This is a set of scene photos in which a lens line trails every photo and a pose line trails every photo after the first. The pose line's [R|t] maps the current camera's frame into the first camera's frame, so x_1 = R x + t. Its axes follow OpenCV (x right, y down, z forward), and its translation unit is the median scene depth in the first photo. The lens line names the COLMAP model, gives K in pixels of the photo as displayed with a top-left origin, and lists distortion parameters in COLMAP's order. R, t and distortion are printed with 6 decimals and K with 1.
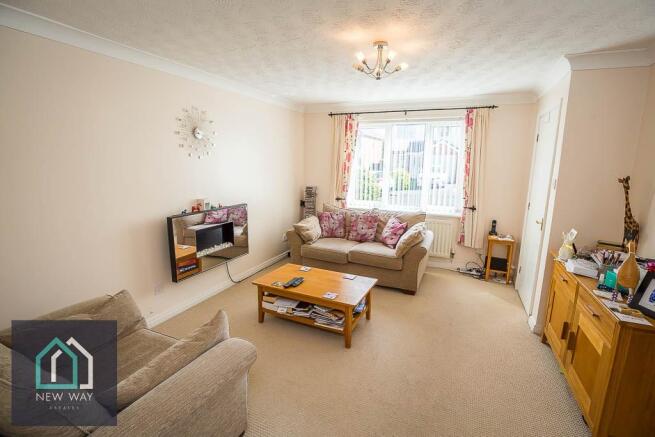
lens RADIAL K [[314.8, 0, 325.6], [0, 314.8, 215.8], [0, 0, 1]] dist [-0.020100, 0.001586]
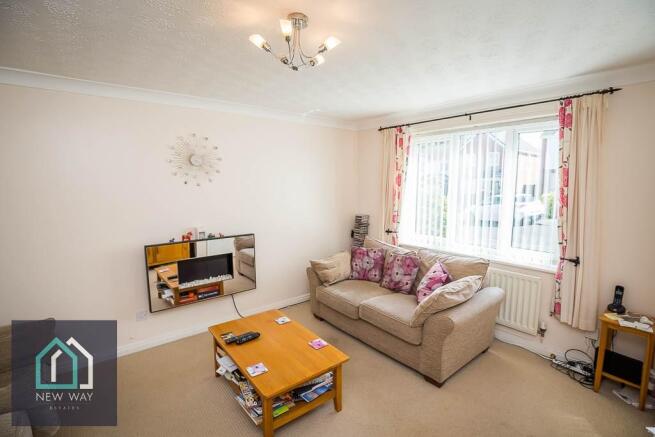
lens RADIAL K [[314.8, 0, 331.2], [0, 314.8, 216.3], [0, 0, 1]] dist [-0.020100, 0.001586]
pose [[0.892749, 0.031794, -0.449432, 0.311605], [-0.060782, 0.996887, -0.050216, -0.050131], [0.446436, 0.072147, 0.891902, 0.247327]]
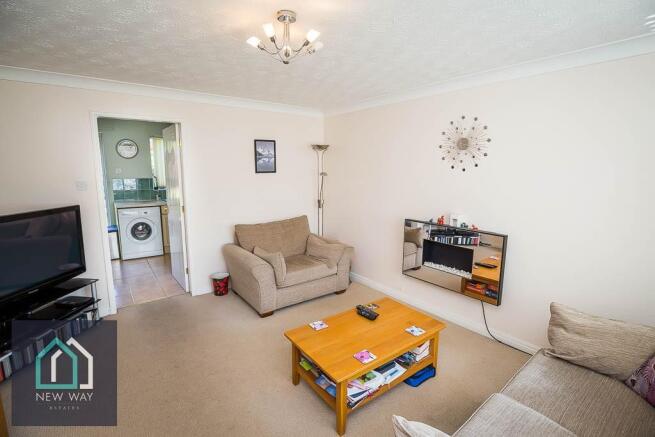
lens RADIAL K [[314.8, 0, 326.7], [0, 314.8, 214.3], [0, 0, 1]] dist [-0.020100, 0.001586]
pose [[-0.482857, 0.123063, -0.867009, 0.464667], [-0.156546, 0.961997, 0.223729, -0.156545], [0.861593, 0.243756, -0.445242, 0.841328]]
